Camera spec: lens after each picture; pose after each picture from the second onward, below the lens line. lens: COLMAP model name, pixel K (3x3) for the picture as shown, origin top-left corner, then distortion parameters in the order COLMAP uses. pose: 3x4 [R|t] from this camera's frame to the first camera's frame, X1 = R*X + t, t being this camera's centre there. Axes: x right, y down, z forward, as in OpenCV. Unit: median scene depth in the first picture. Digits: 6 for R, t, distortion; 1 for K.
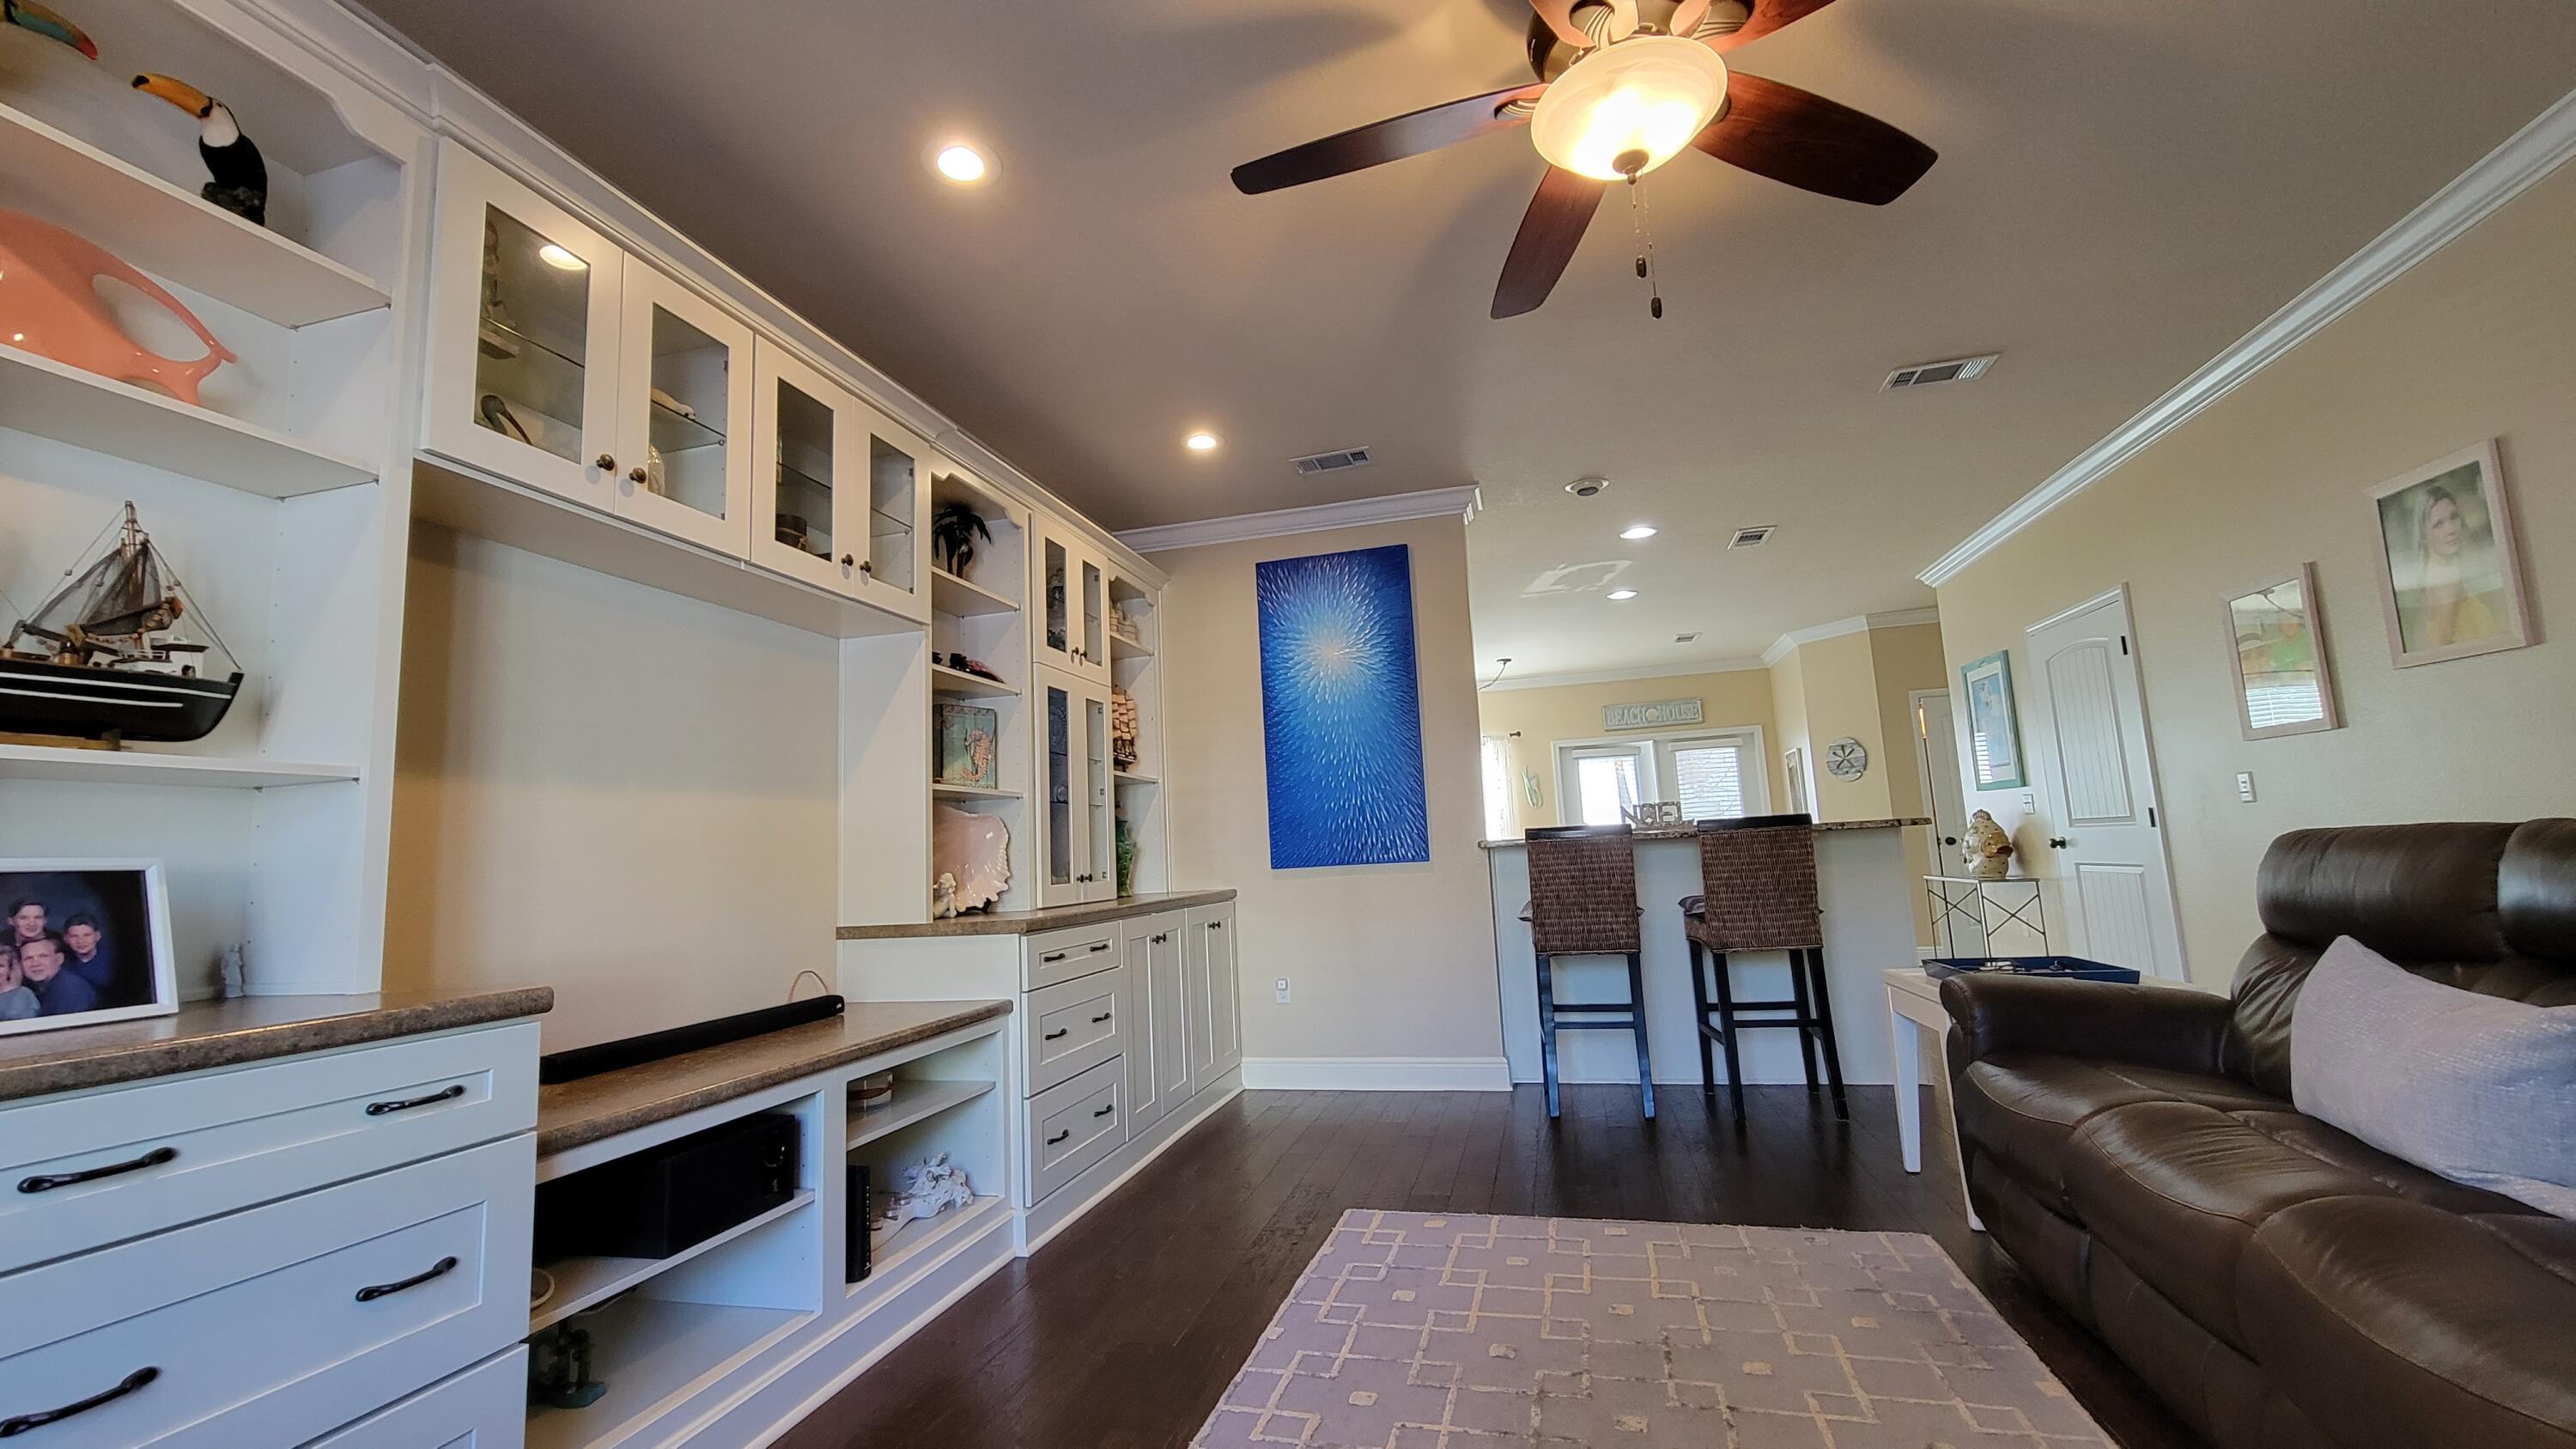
lens RADIAL K [[1053.4, 0, 1278.6], [0, 1053.4, 716.2], [0, 0, 1]] dist [0.002192, -0.001209]
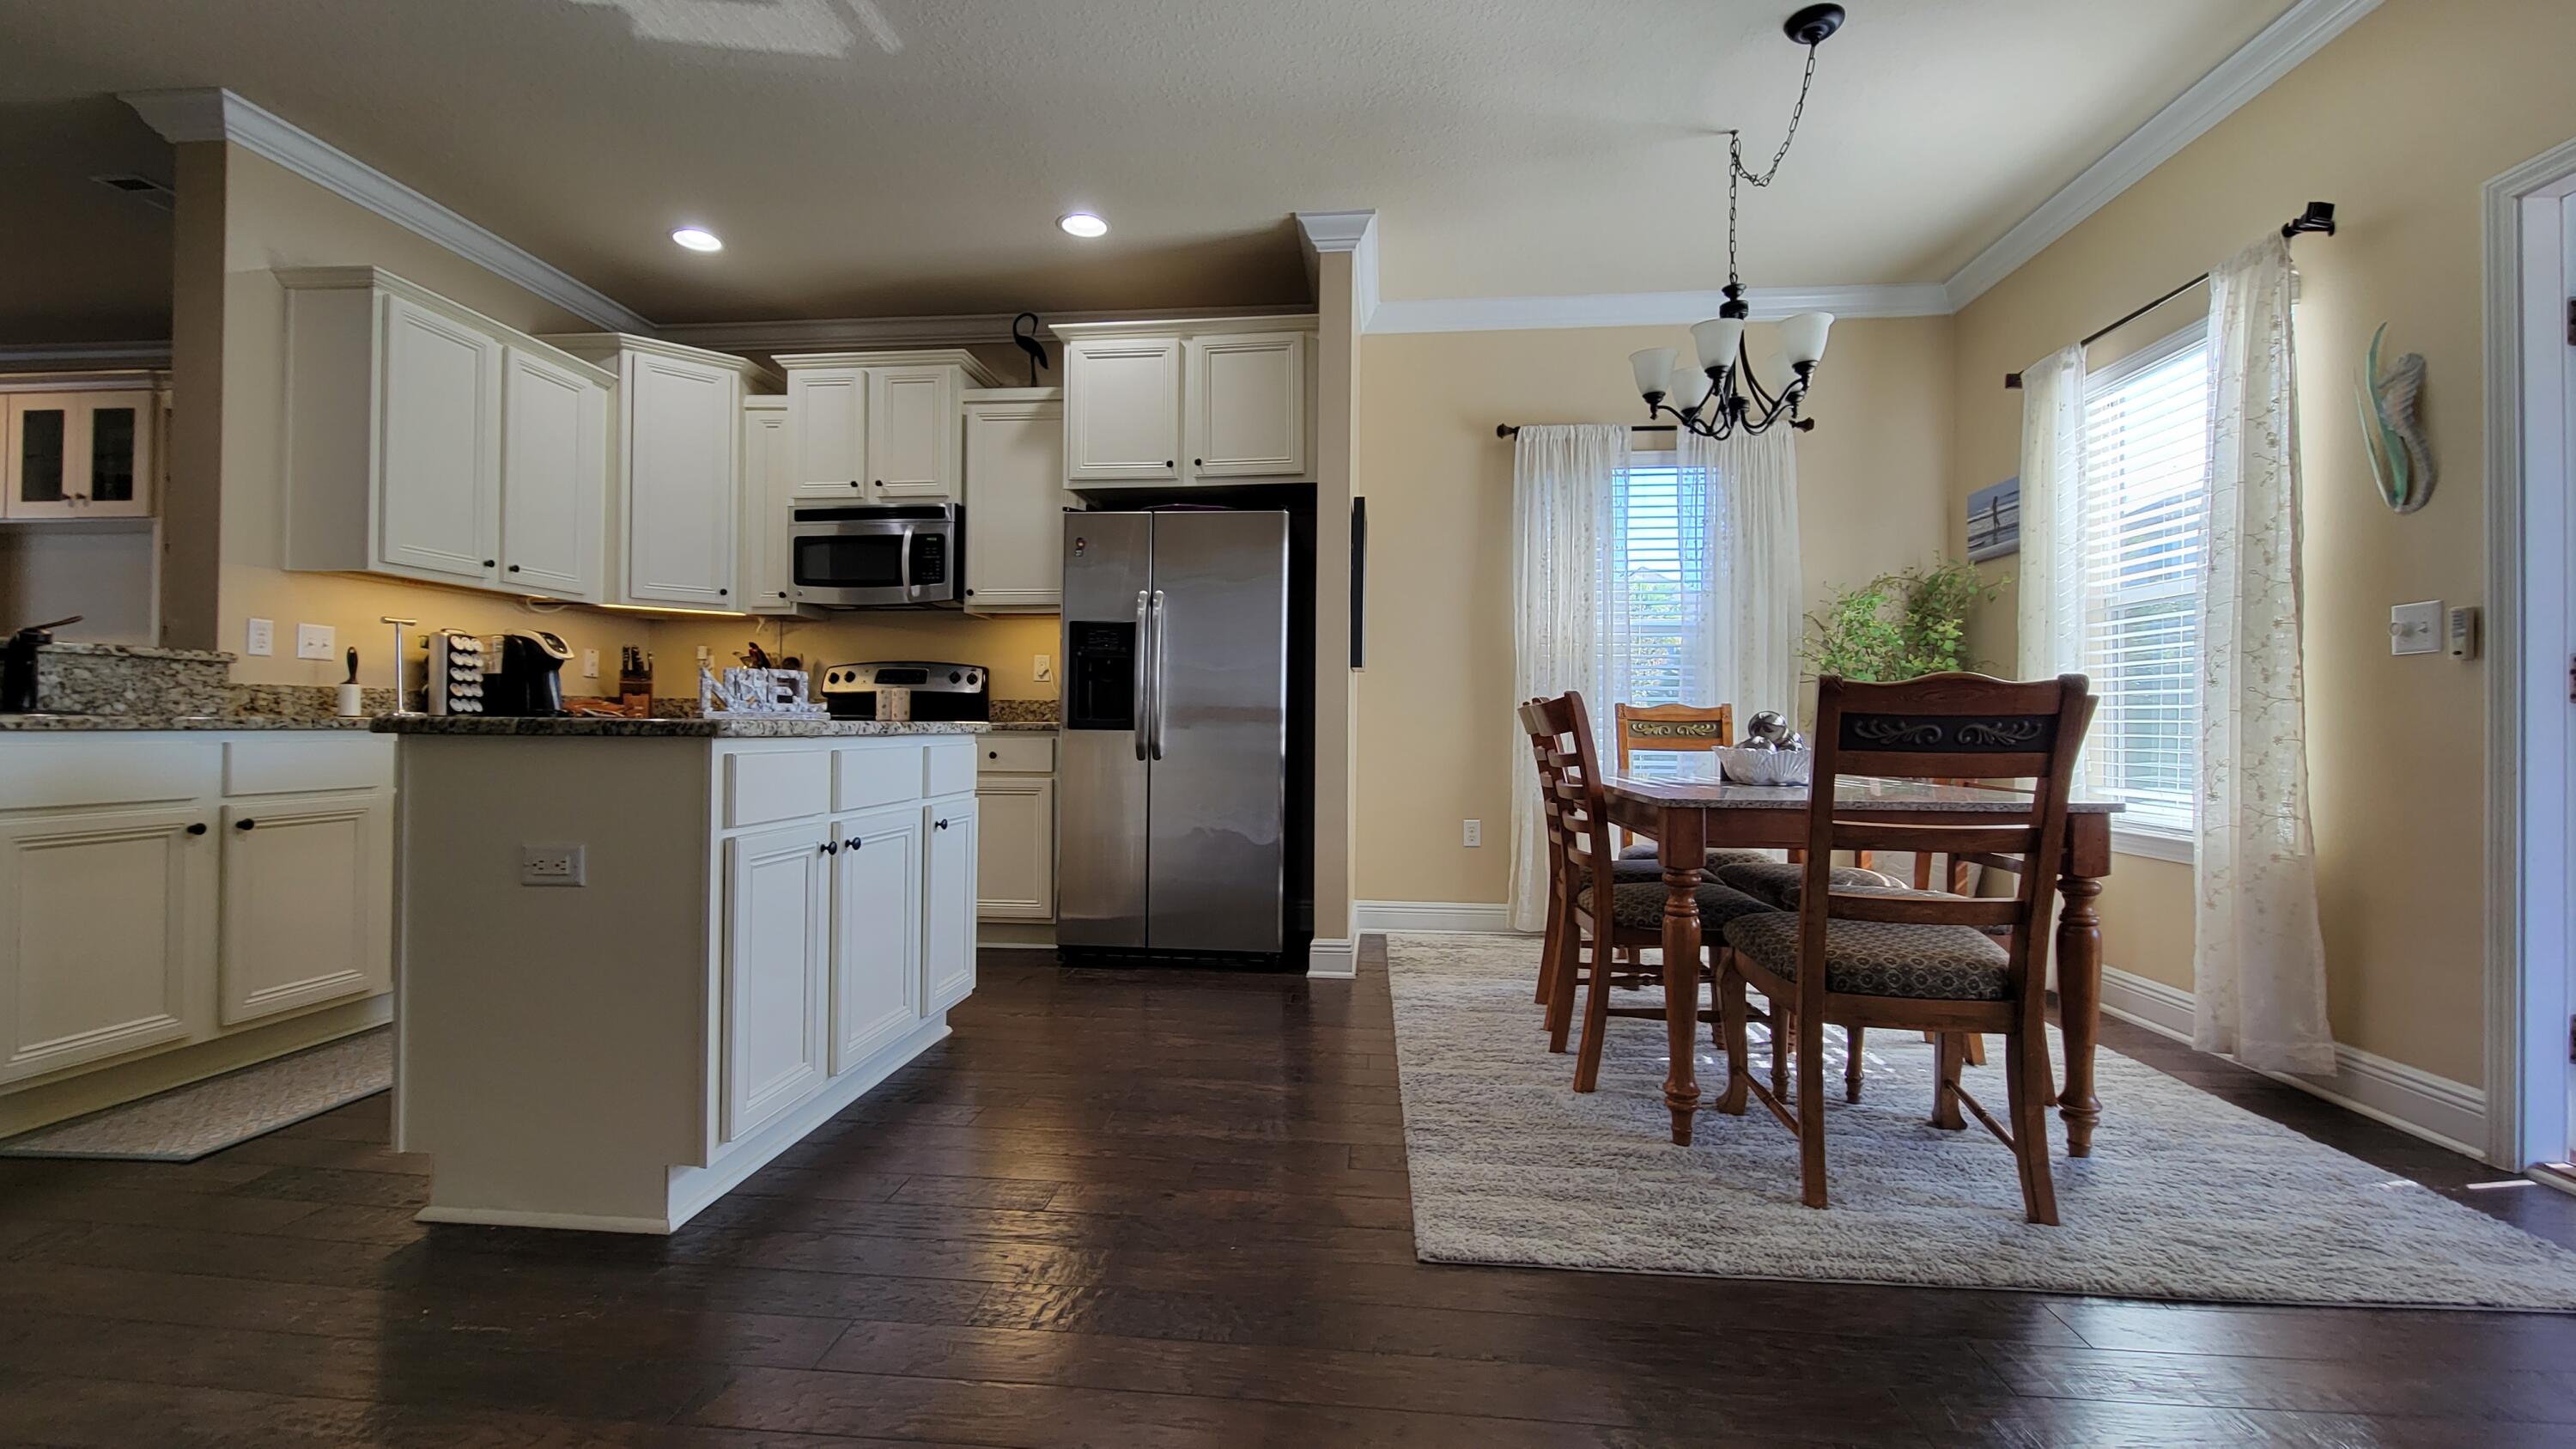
lens RADIAL K [[1053.4, 0, 1278.6], [0, 1053.4, 716.2], [0, 0, 1]] dist [0.002192, -0.001209]
pose [[0.159464, 0.038482, -0.986453, 1.403540], [0.117662, 0.991376, 0.057694, 0.294010], [0.980167, -0.125268, 0.153561, 2.276089]]
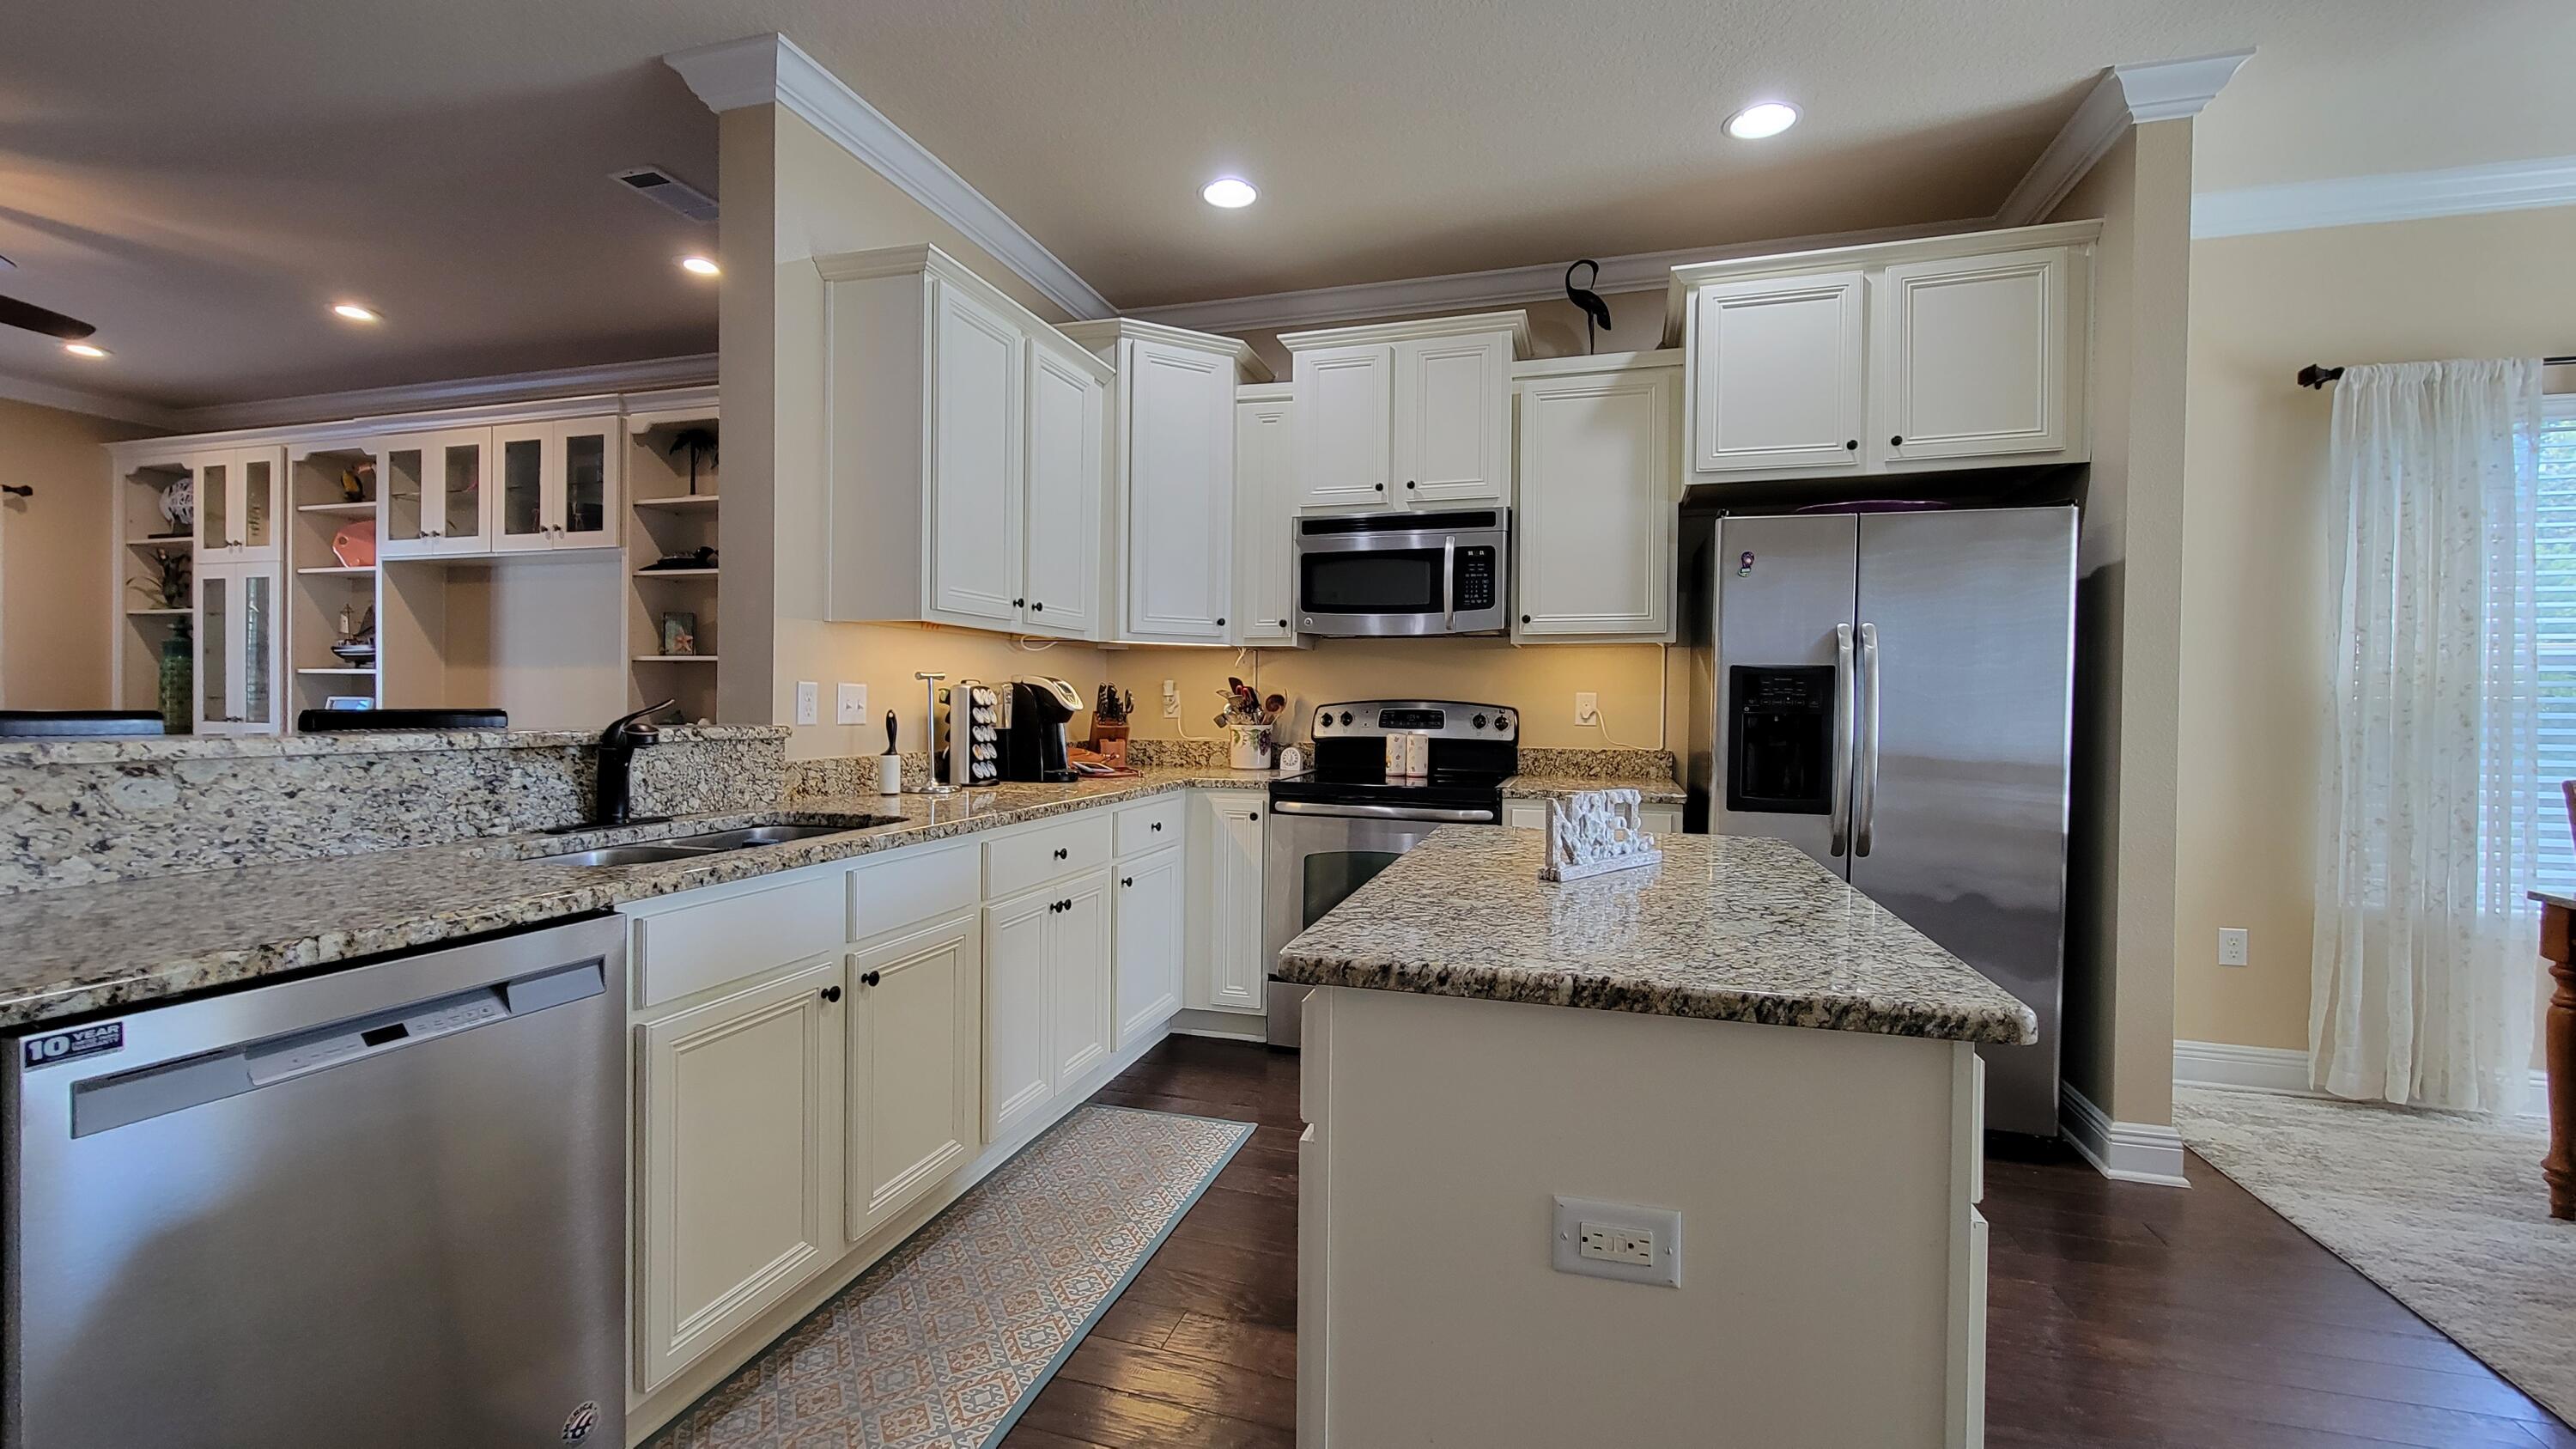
lens RADIAL K [[1053.4, 0, 1278.6], [0, 1053.4, 716.2], [0, 0, 1]] dist [0.002192, -0.001209]
pose [[-0.034235, 0.058436, -0.997704, 1.084075], [0.125519, 0.990636, 0.053715, 0.176858], [0.991500, -0.123391, -0.041249, 1.899029]]
